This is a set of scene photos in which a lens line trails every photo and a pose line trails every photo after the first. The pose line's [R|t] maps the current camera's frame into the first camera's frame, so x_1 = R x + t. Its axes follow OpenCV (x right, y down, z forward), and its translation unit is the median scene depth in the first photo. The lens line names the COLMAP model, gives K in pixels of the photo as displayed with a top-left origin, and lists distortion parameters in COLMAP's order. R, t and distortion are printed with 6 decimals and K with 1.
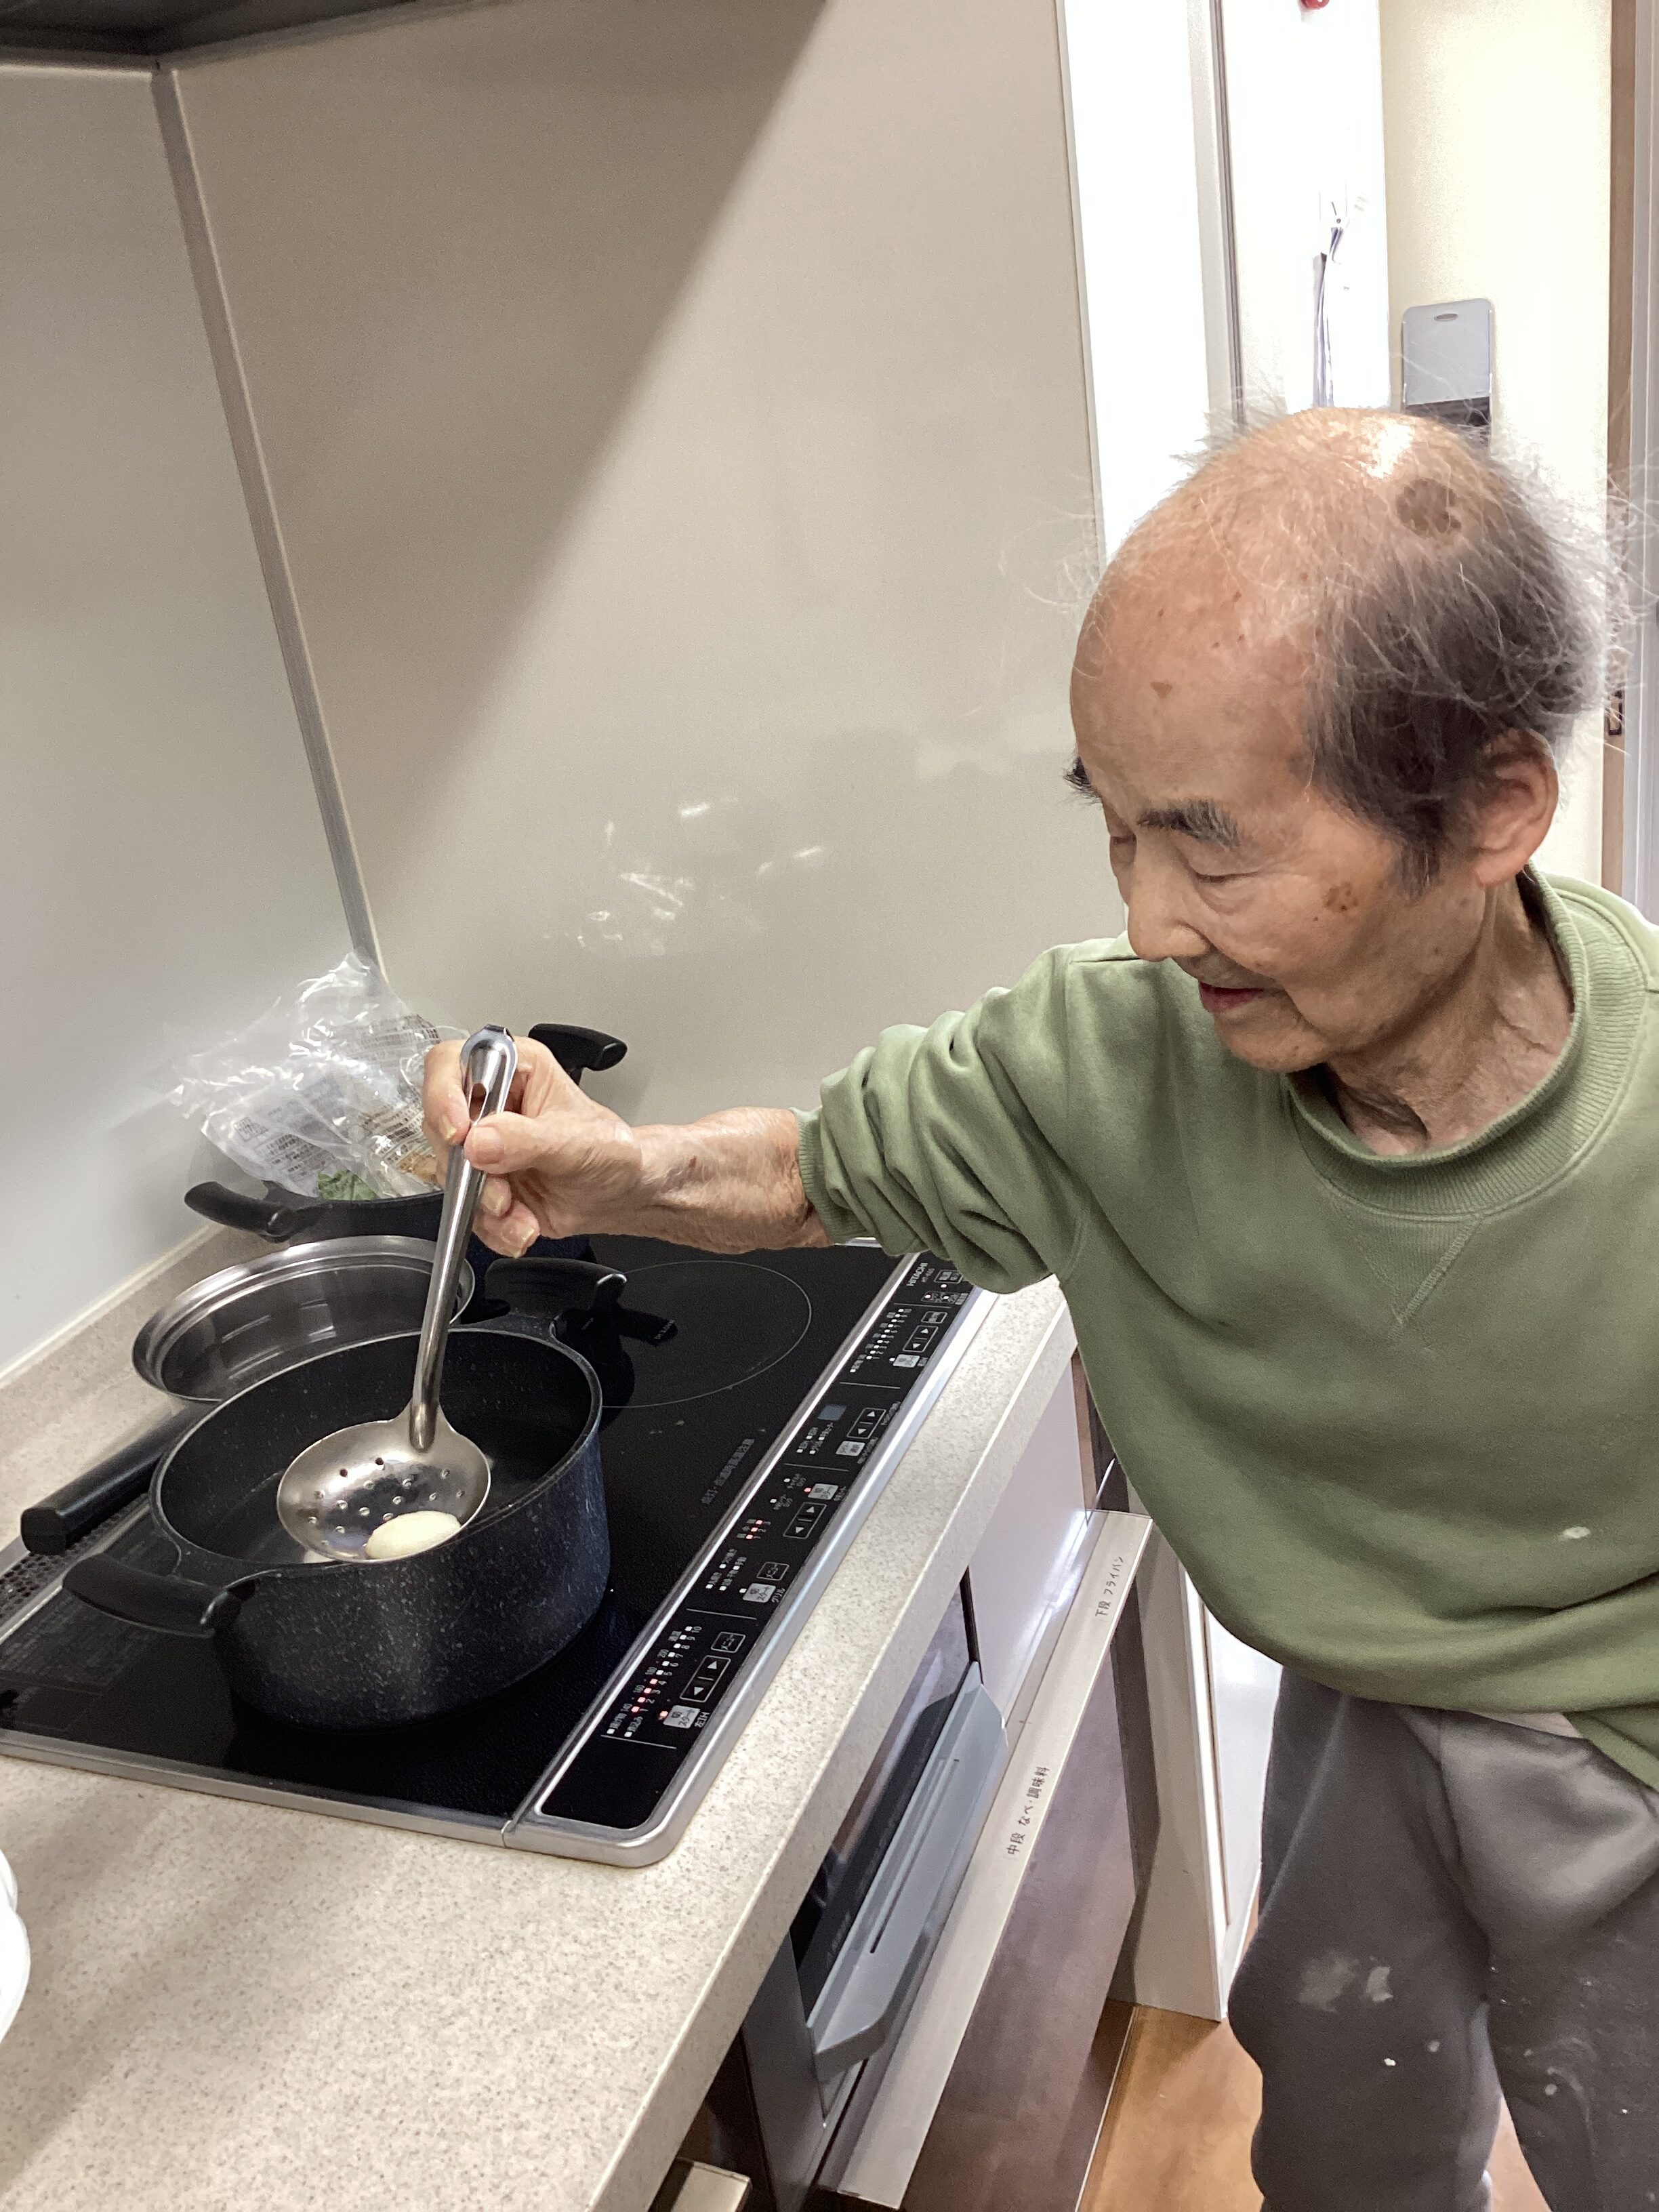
lens RADIAL K [[2008.9, 0, 829.4], [0, 2008.9, 1103.3], [0, 0, 1]] dist [0.121509, -0.024987]
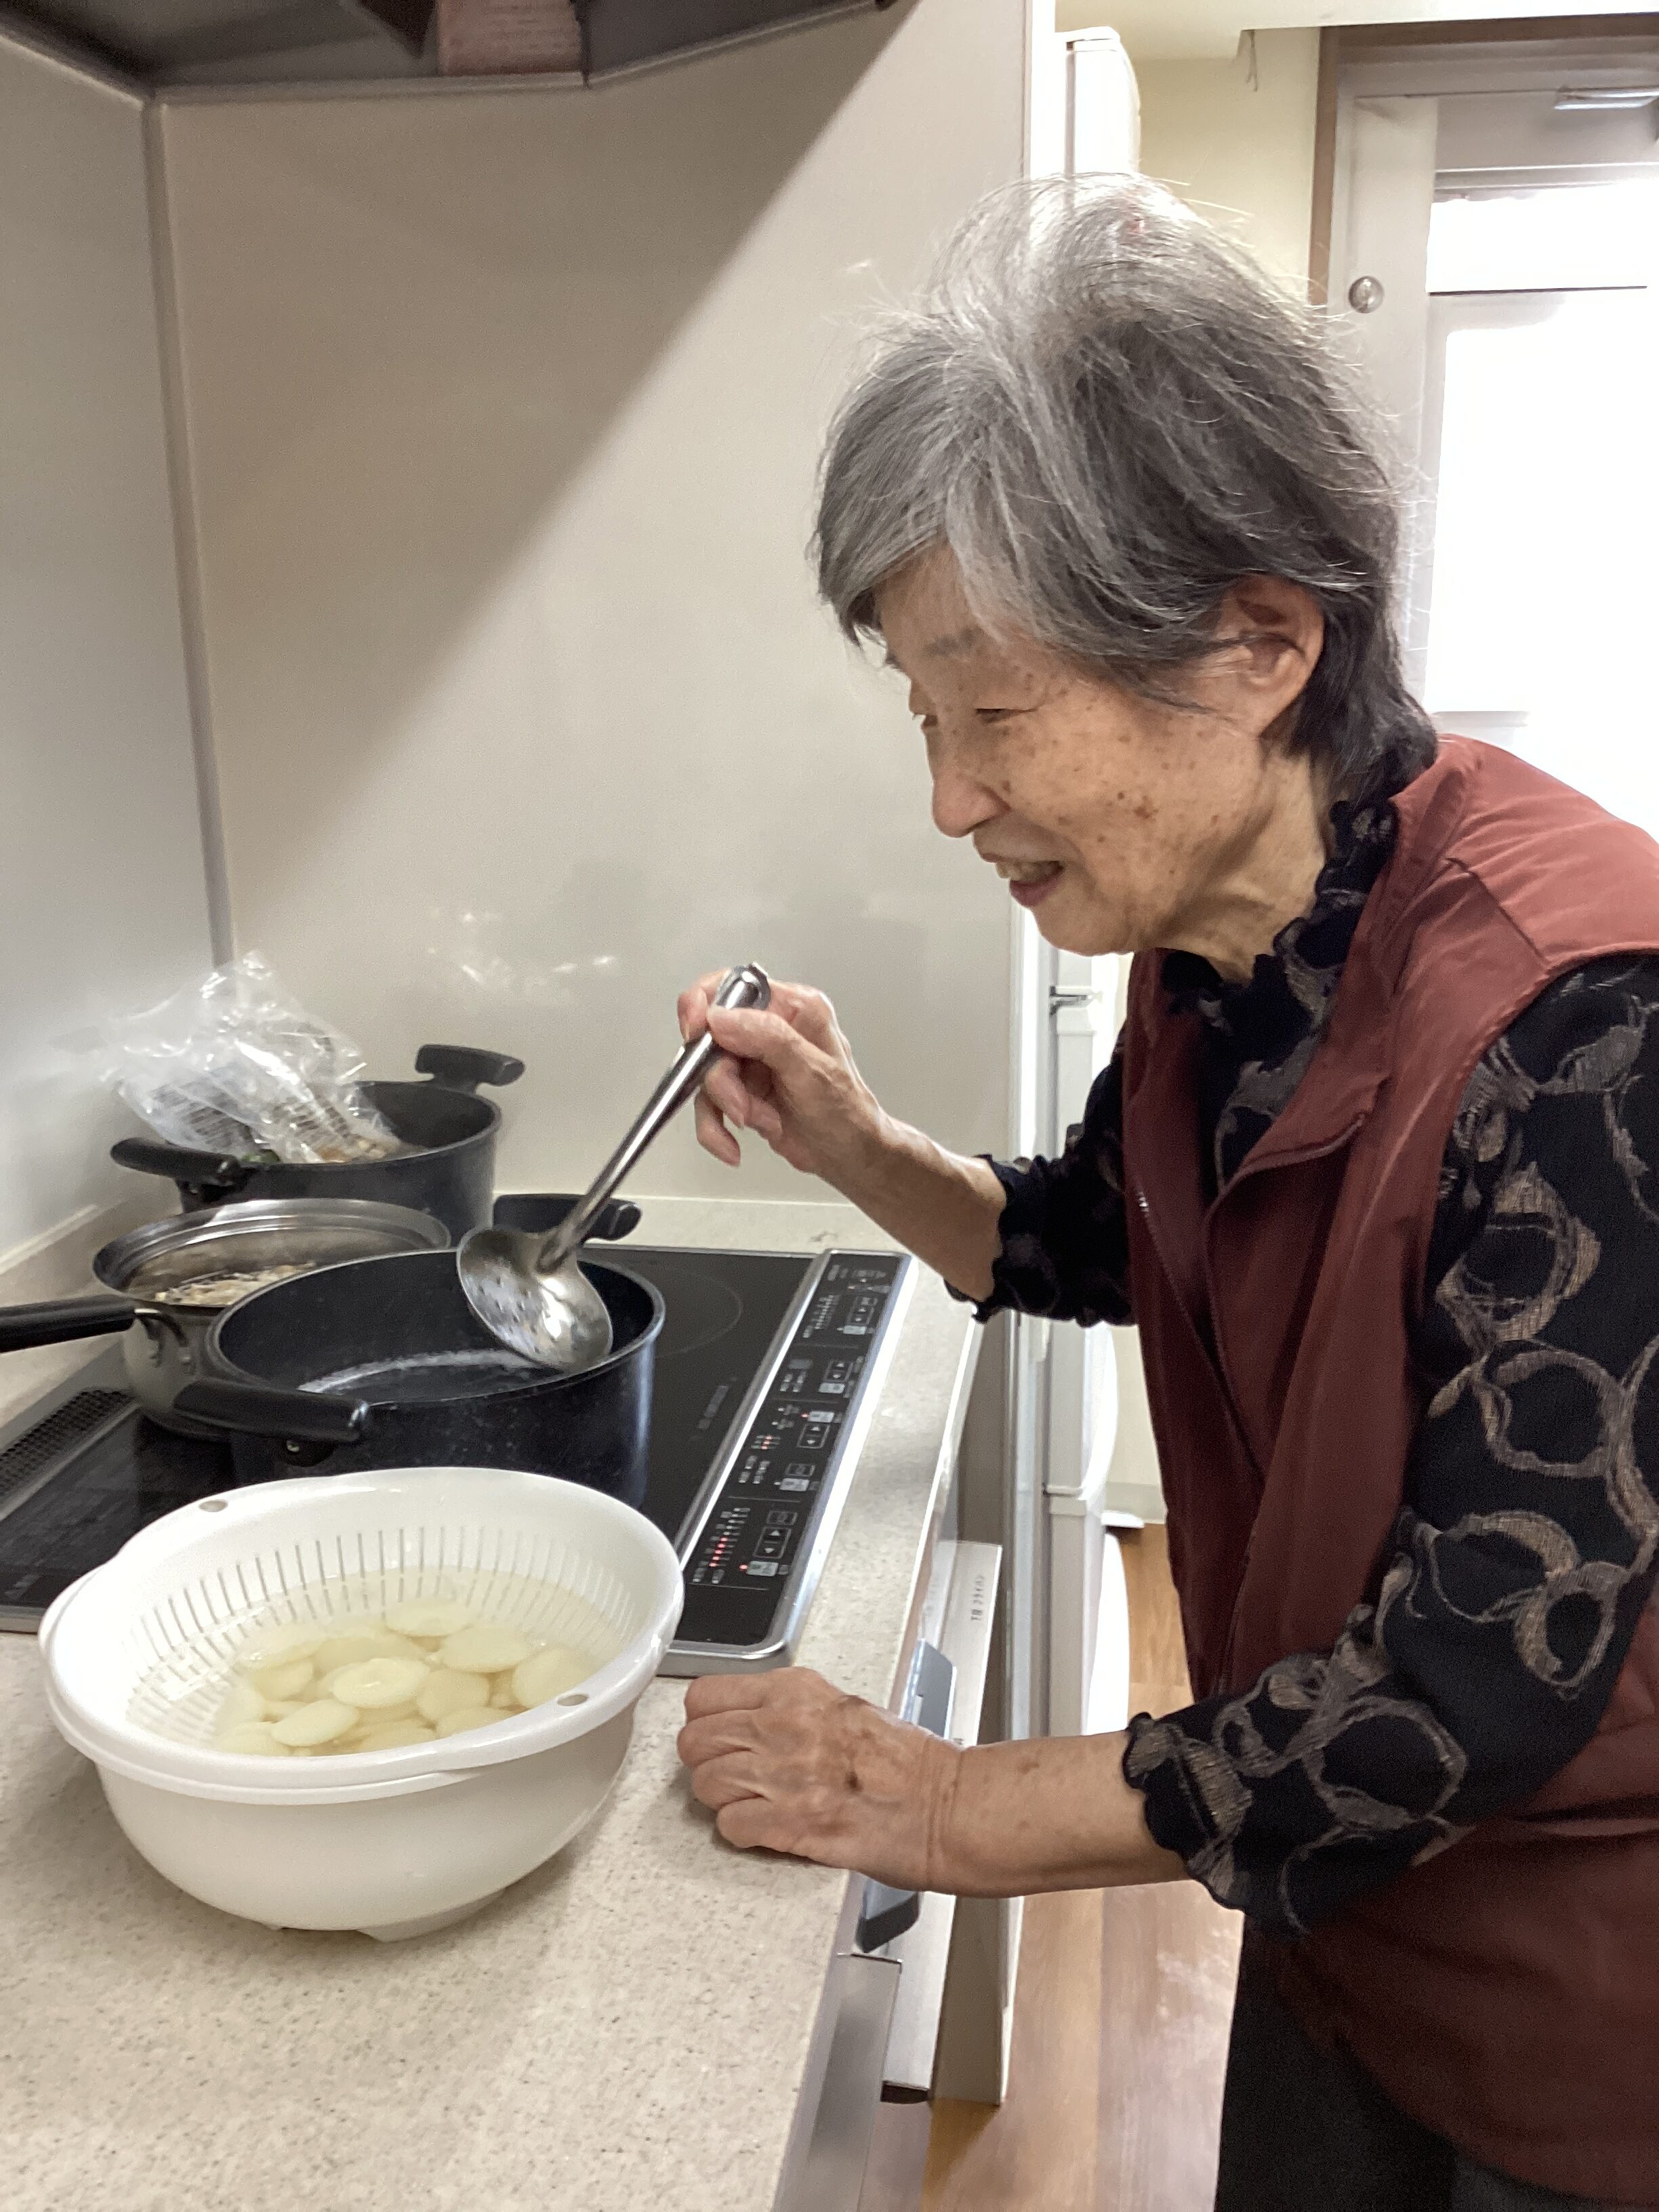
lens RADIAL K [[2008.9, 0, 838.4], [0, 2008.9, 1101.9], [0, 0, 1]] dist [0.121509, -0.024987]
pose [[0.970518, 0.069416, 0.230817, -0.201219], [-0.035295, 0.988238, -0.148795, 0.152117], [-0.238431, 0.136262, 0.961553, -0.022498]]
